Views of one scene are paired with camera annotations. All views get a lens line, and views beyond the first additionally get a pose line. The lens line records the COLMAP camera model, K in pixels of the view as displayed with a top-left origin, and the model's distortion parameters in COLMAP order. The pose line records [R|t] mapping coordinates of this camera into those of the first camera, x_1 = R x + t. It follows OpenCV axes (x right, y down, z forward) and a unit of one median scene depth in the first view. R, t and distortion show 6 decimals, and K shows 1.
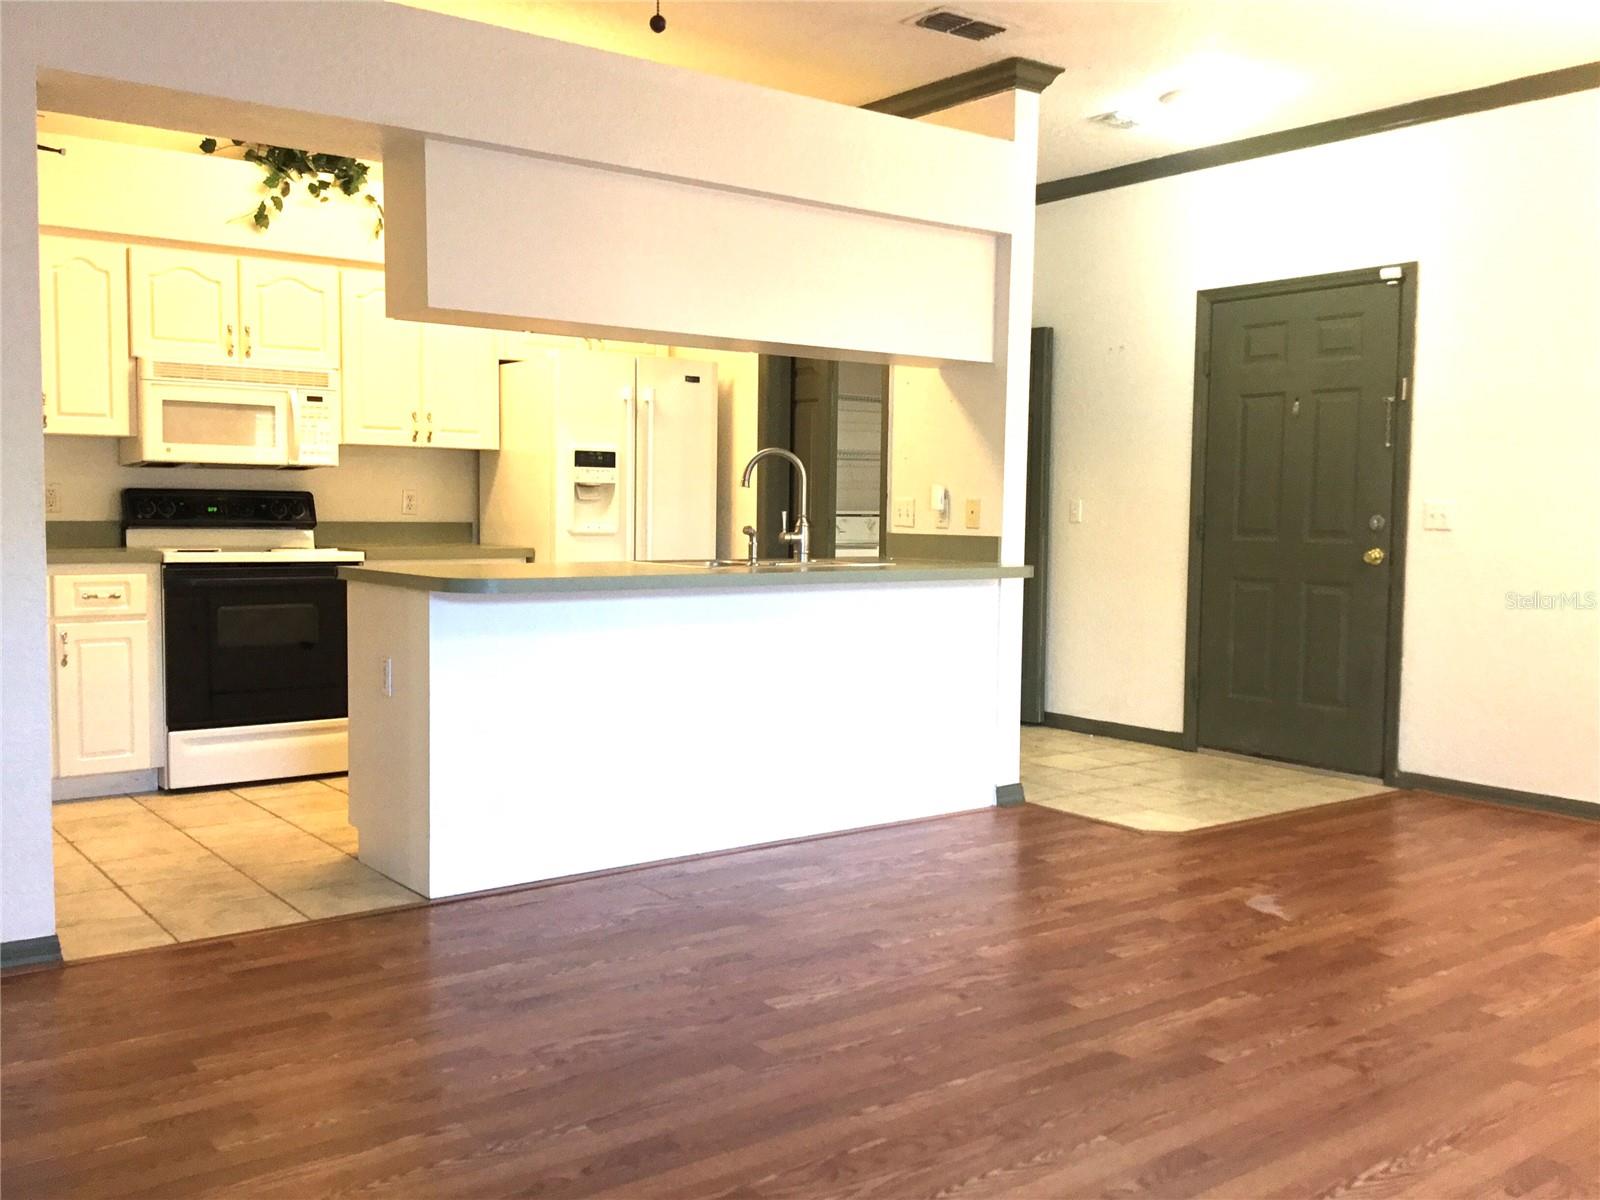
lens RADIAL K [[1482.0, 0, 800.0], [0, 1482.0, 600.0], [0, 0, 1]] dist [0.182645, -0.292986]
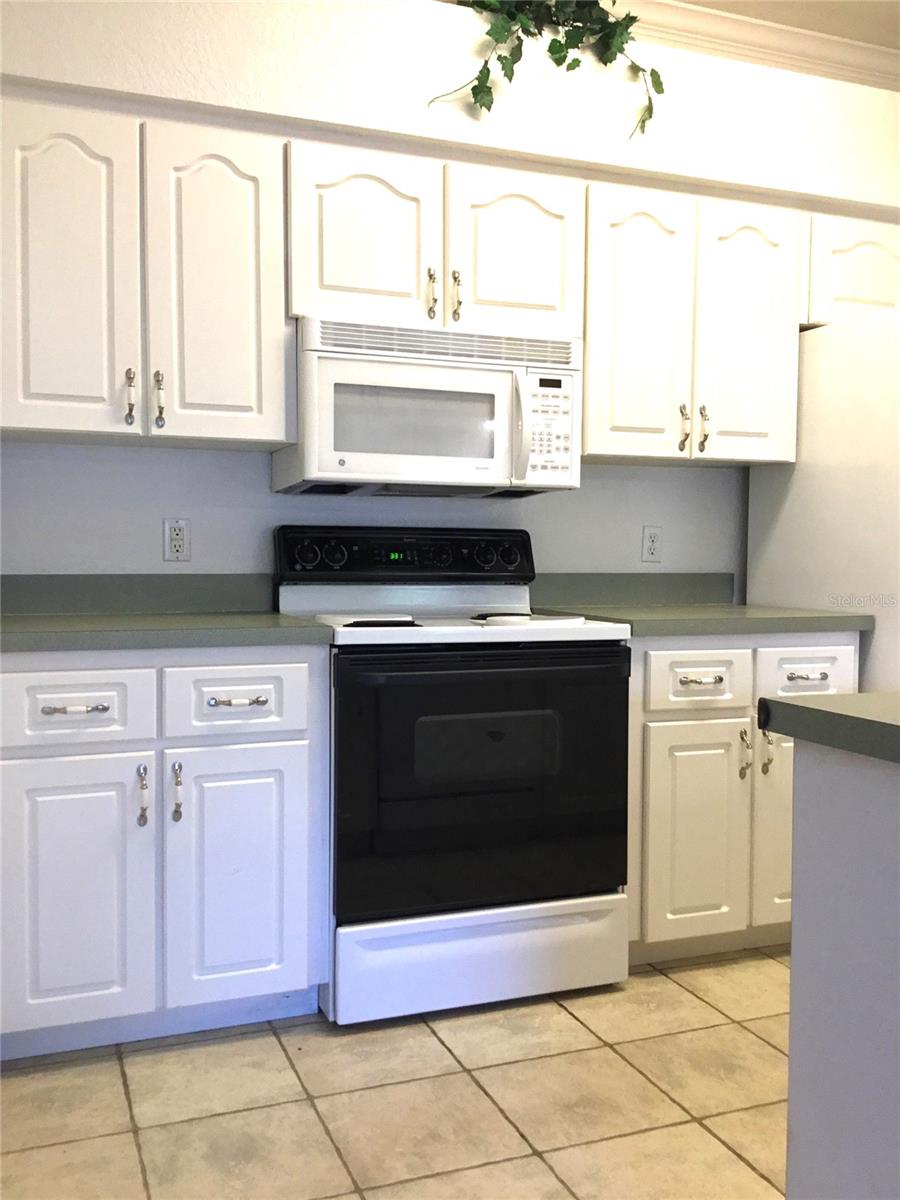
lens RADIAL K [[1111.5, 0, 515.0], [0, 1111.5, 605.0], [0, 0, 1]] dist [0.182645, -0.292986]
pose [[0.976701, 0.007469, -0.214476, -0.237920], [-0.010943, 0.999827, -0.015019, -0.032259], [0.214326, 0.017016, 0.976614, 0.543451]]
